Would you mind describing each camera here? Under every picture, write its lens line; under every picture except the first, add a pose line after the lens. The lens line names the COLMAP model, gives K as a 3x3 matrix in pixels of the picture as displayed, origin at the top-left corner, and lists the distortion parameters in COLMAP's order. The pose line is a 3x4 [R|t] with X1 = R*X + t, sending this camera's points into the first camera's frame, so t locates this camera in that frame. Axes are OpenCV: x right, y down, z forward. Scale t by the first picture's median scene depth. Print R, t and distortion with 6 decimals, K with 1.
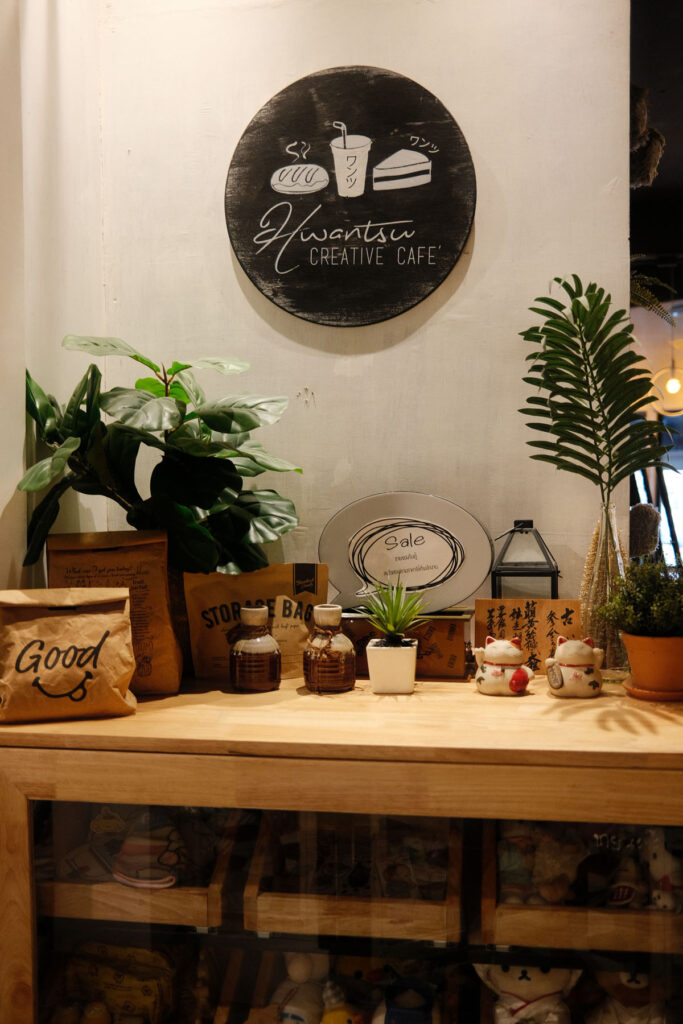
lens RADIAL K [[1044.9, 0, 341.5], [0, 1044.9, 512.0], [0, 0, 1]] dist [-0.088179, 0.204793]
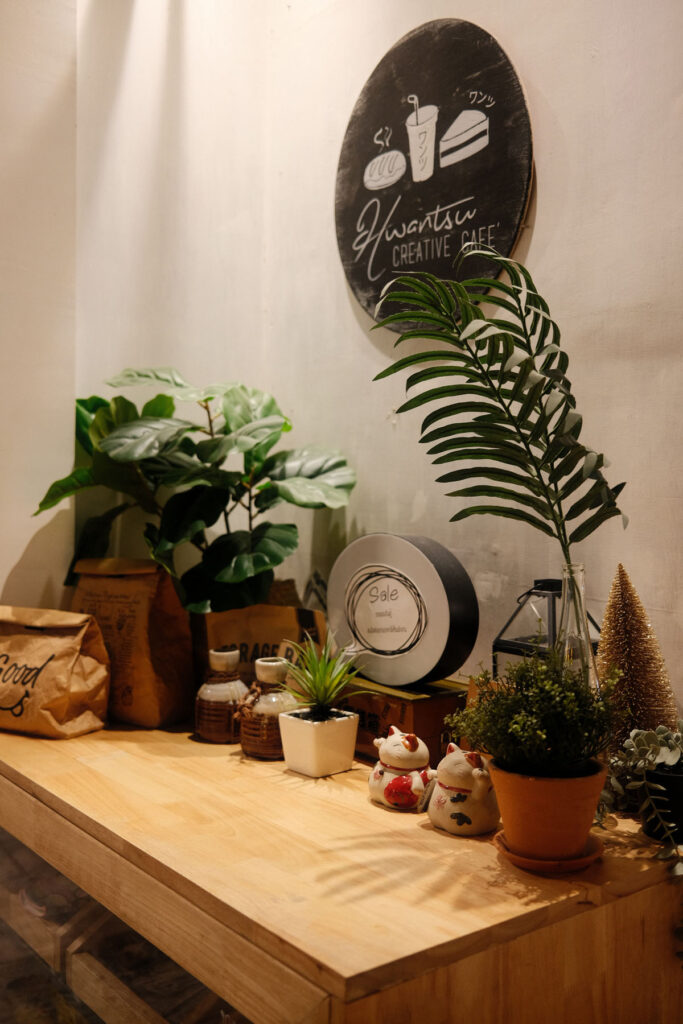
lens RADIAL K [[1044.9, 0, 341.5], [0, 1044.9, 512.0], [0, 0, 1]] dist [-0.088179, 0.204793]
pose [[0.729695, 0.034263, -0.682914, 0.555178], [-0.042997, 0.999066, 0.004183, -0.035876], [0.682420, 0.026311, 0.730487, 0.352653]]
